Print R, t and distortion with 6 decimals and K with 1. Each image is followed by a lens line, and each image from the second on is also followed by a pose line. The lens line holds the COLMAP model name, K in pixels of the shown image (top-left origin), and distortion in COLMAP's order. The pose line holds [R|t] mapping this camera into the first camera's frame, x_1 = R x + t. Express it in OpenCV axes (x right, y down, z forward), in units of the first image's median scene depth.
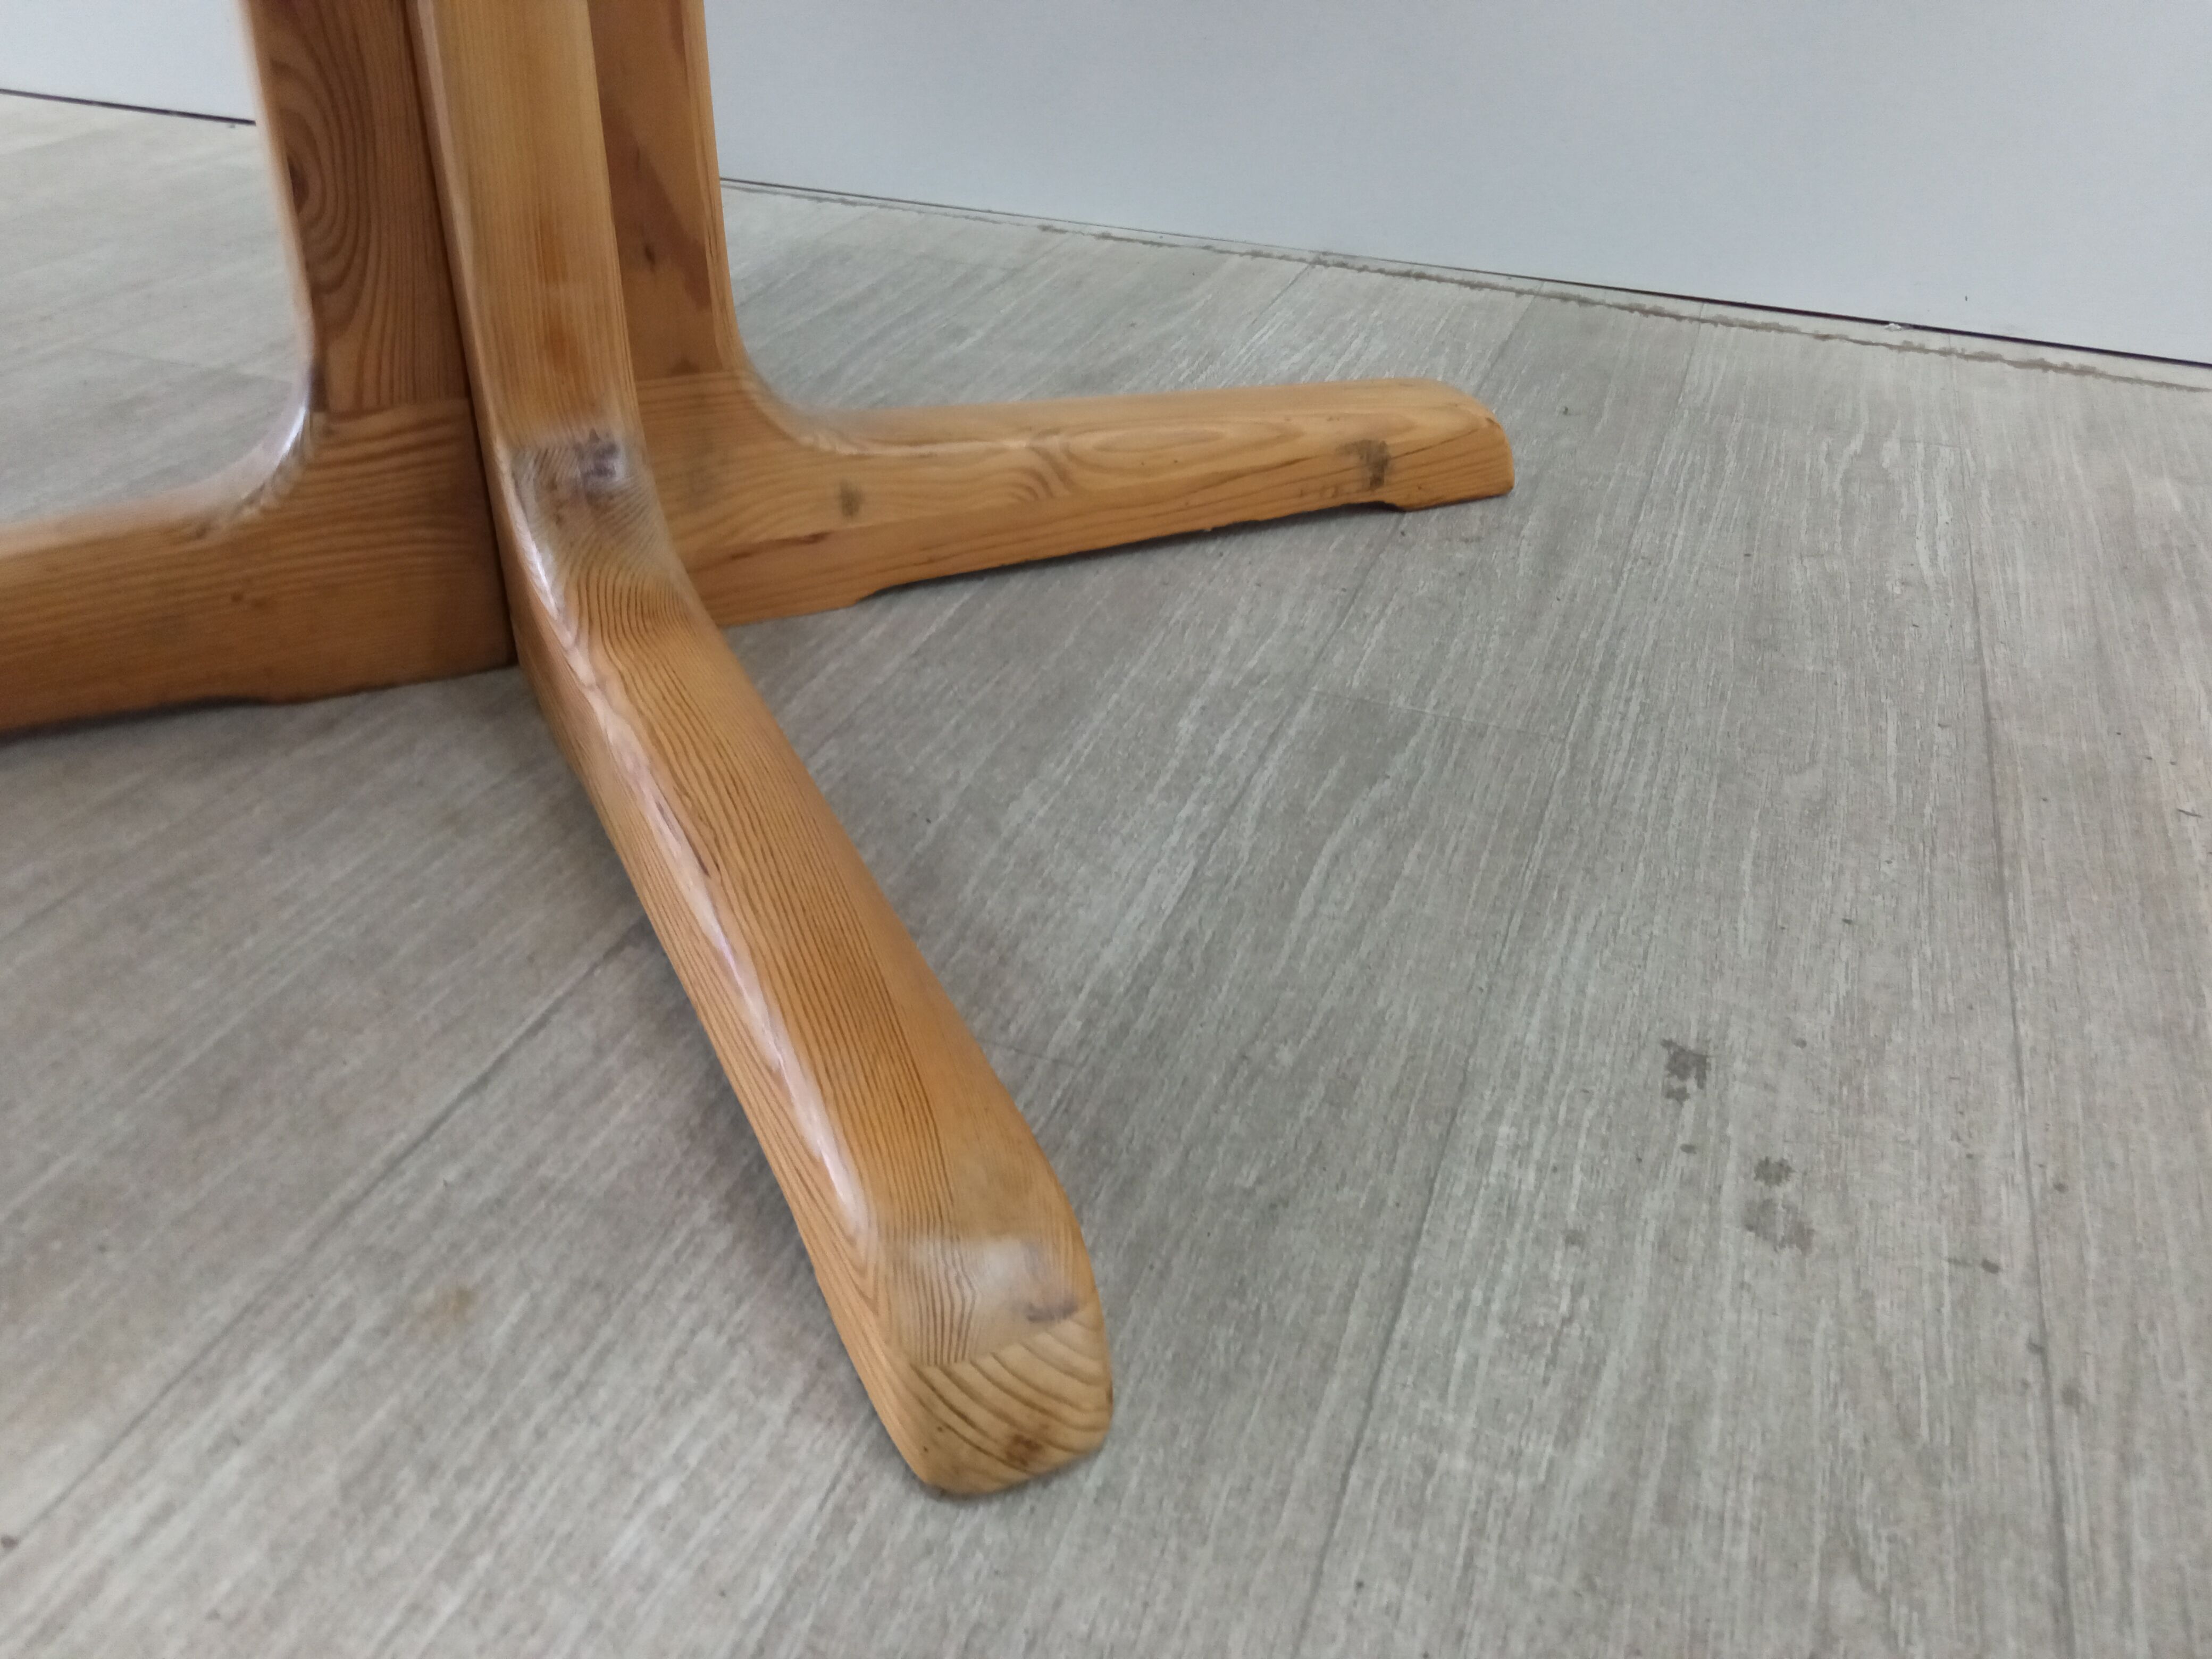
lens RADIAL K [[1787.7, 0, 1095.7], [0, 1787.7, 838.6], [0, 0, 1]] dist [0.073286, -0.120602]
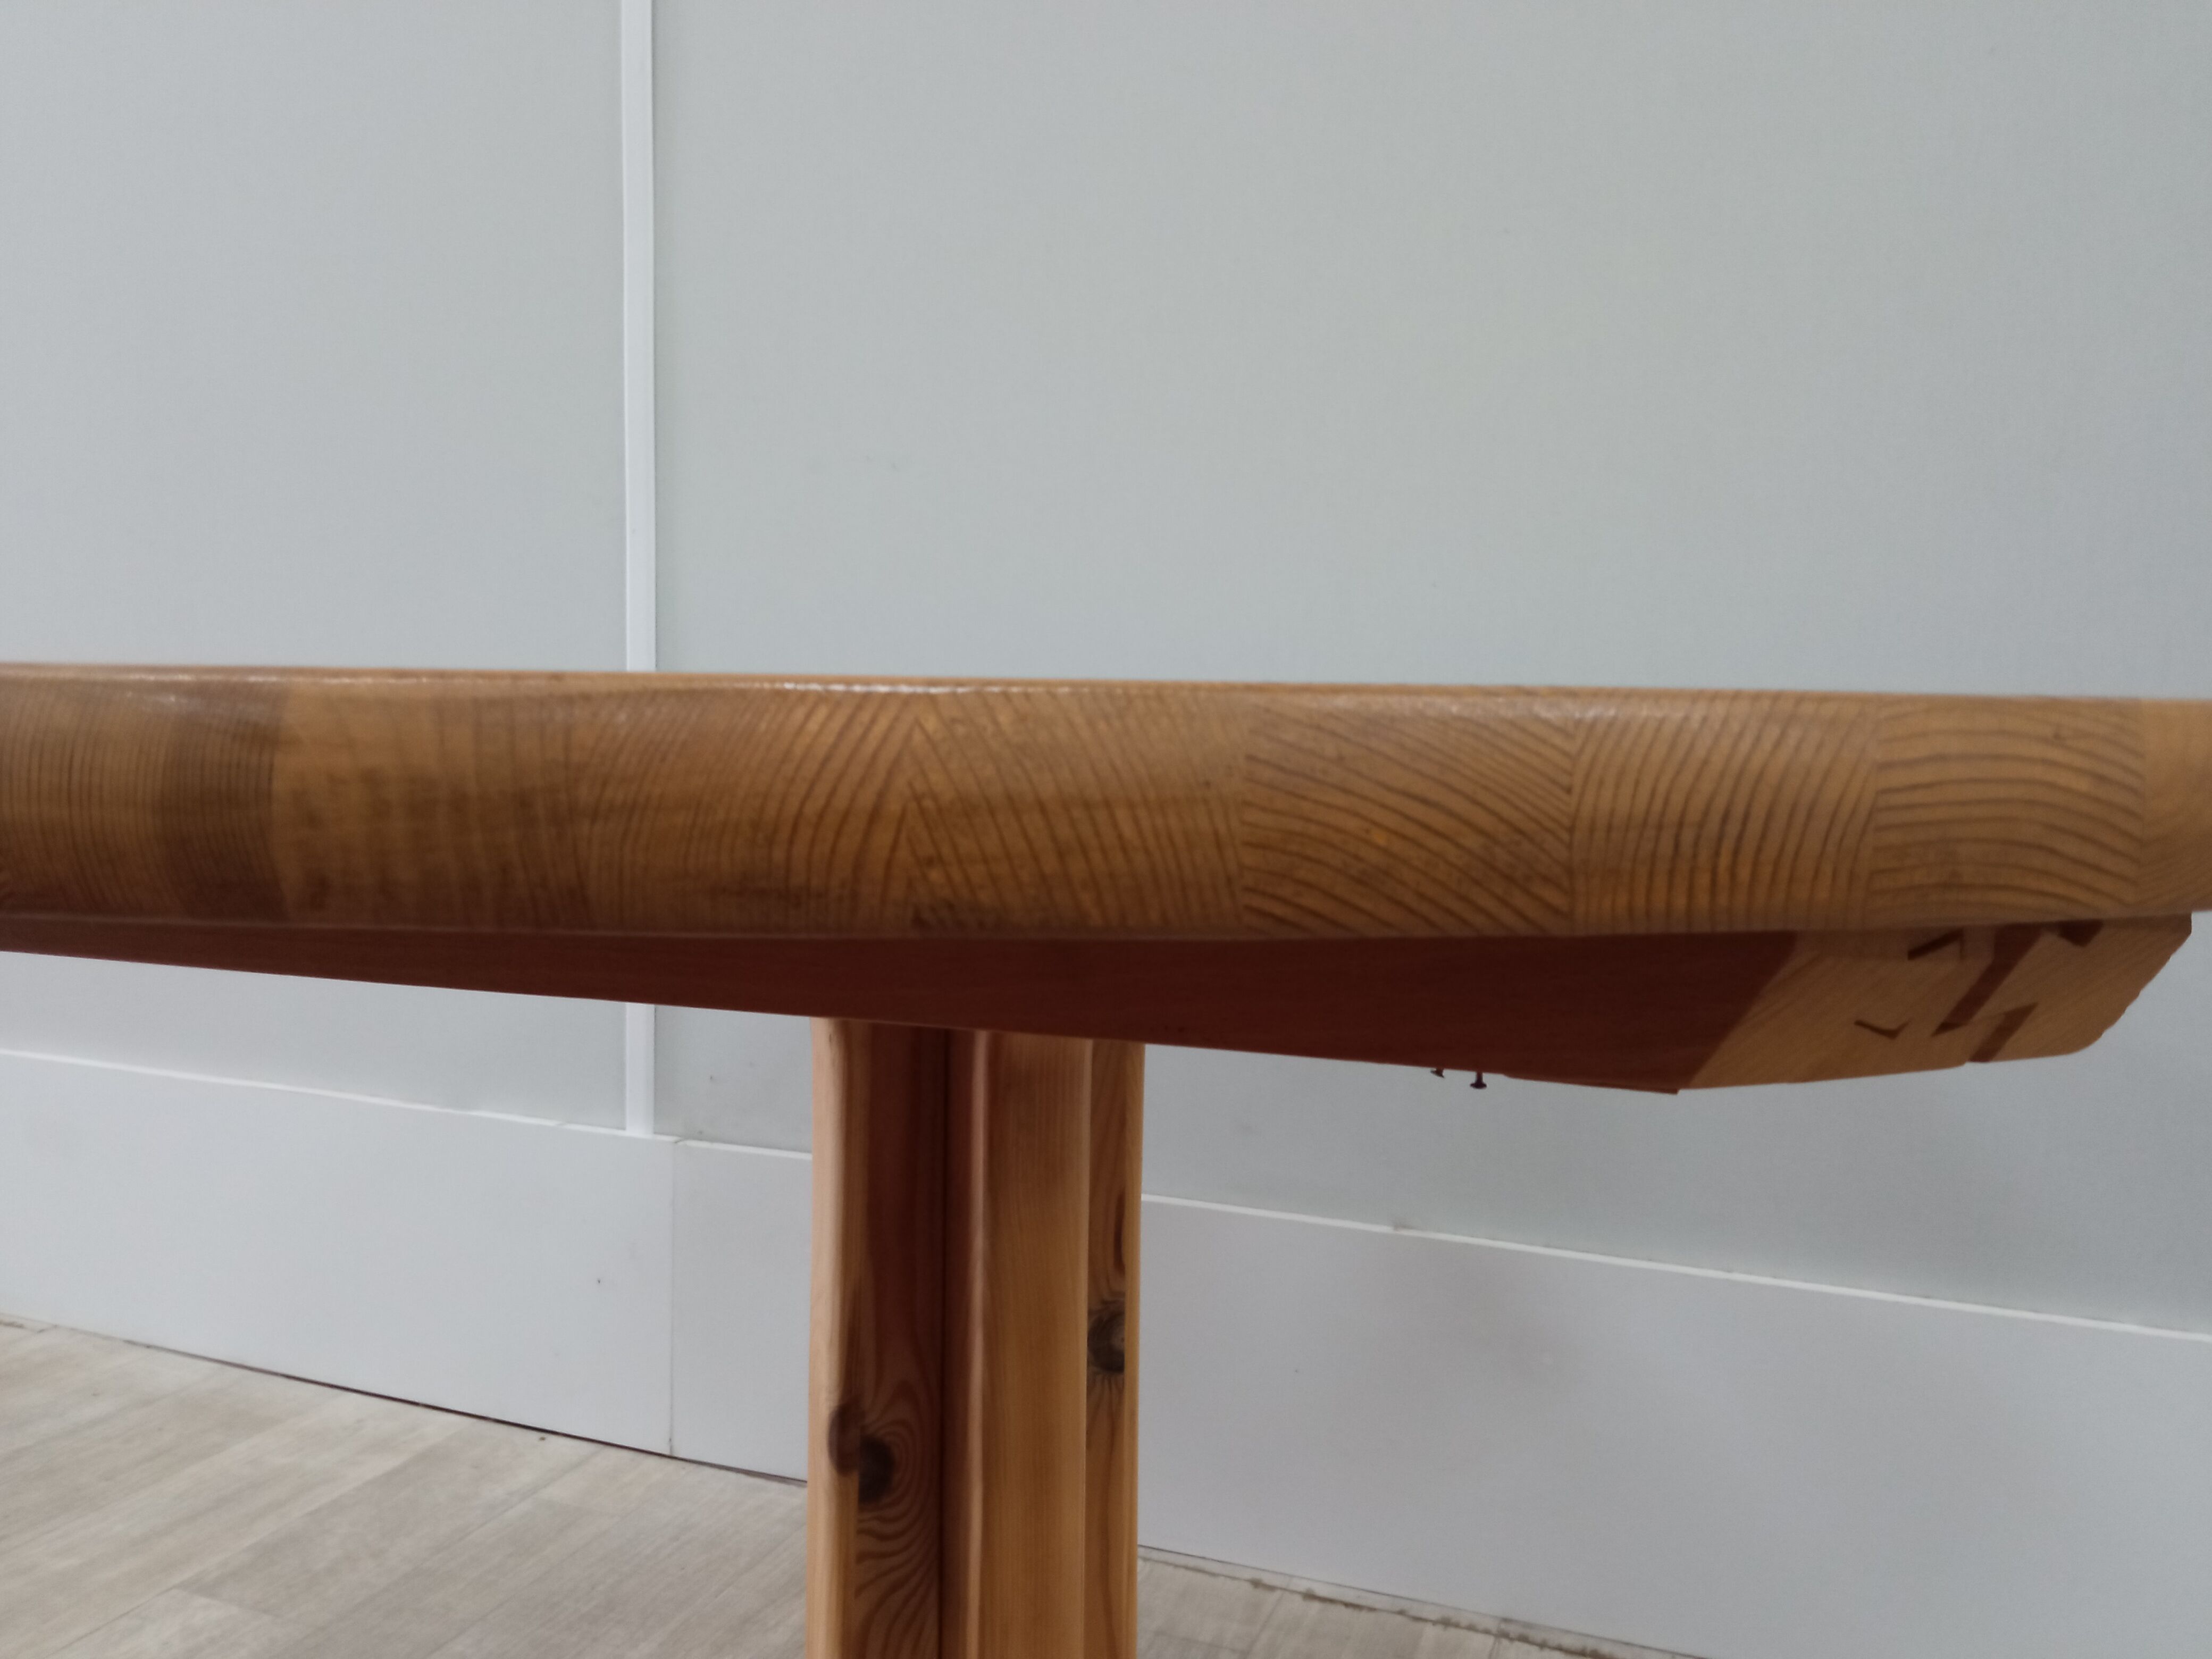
lens RADIAL K [[1787.7, 0, 1093.5], [0, 1787.7, 836.7], [0, 0, 1]] dist [0.073286, -0.120602]
pose [[0.999732, -0.005914, -0.022402, -0.219884], [-0.005318, 0.882508, -0.470268, -0.459388], [0.022551, 0.470261, 0.882239, -0.528219]]
